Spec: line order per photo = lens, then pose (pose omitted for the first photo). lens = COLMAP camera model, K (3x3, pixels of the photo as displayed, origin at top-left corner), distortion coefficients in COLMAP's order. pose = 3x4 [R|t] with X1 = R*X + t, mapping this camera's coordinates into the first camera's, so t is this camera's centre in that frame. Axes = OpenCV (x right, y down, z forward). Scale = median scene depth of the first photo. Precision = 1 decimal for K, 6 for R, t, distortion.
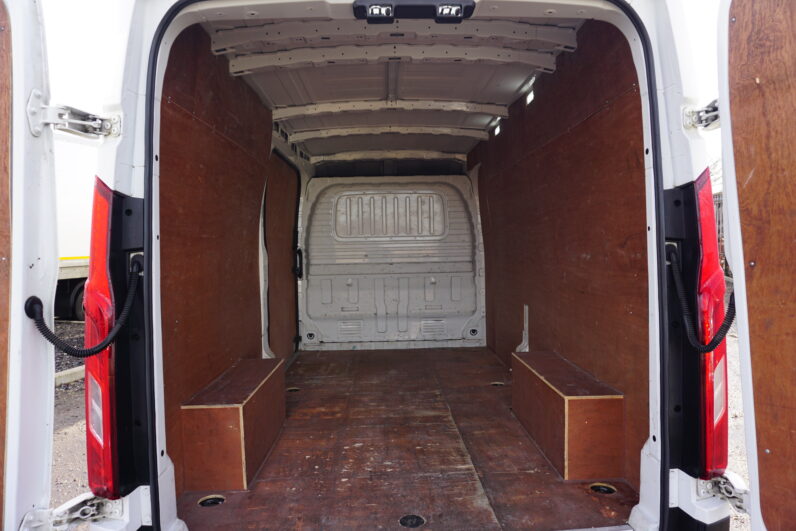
lens RADIAL K [[526.4, 0, 398.0], [0, 526.4, 265.5], [0, 0, 1]] dist [-0.061727, 0.032343]
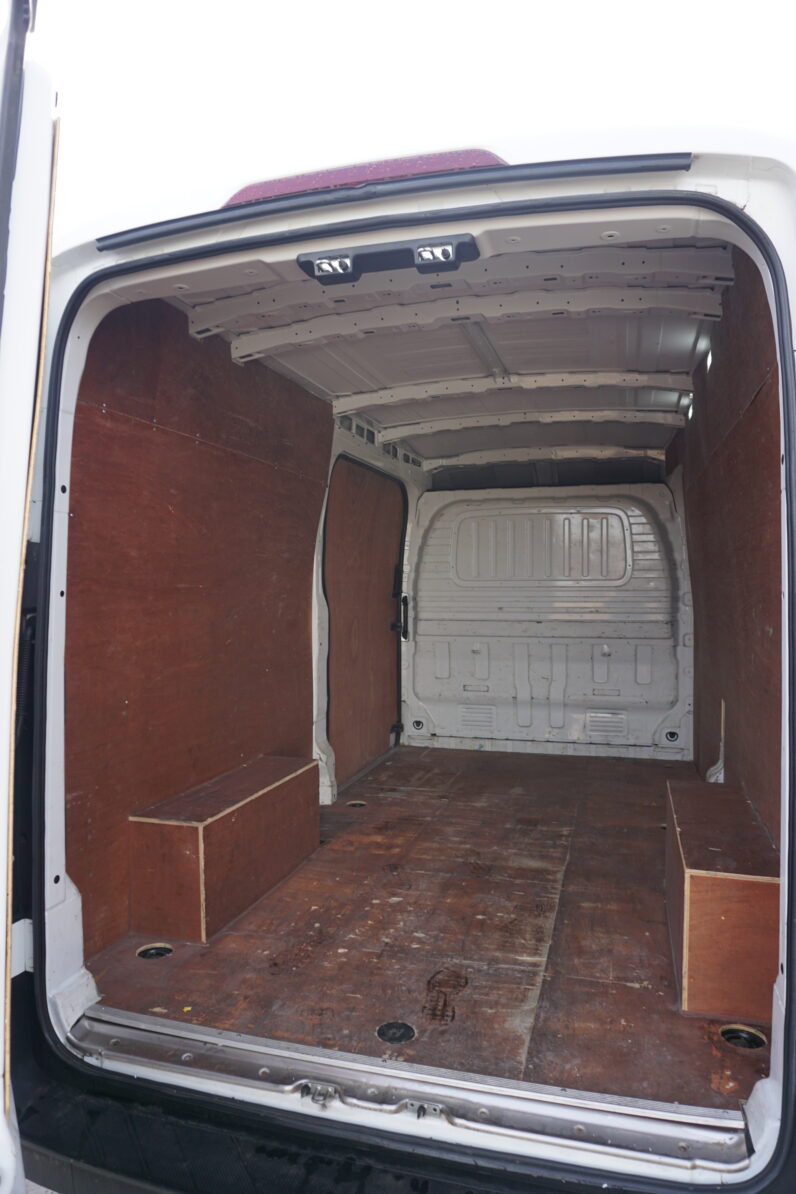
lens RADIAL K [[789.6, 0, 398.0], [0, 789.6, 597.0], [0, 0, 1]] dist [-0.061727, 0.032343]
pose [[0.950991, 0.021505, -0.308469, 0.208524], [-0.027054, 0.999540, -0.013724, -0.027400], [0.308032, 0.021397, 0.951135, 0.038565]]
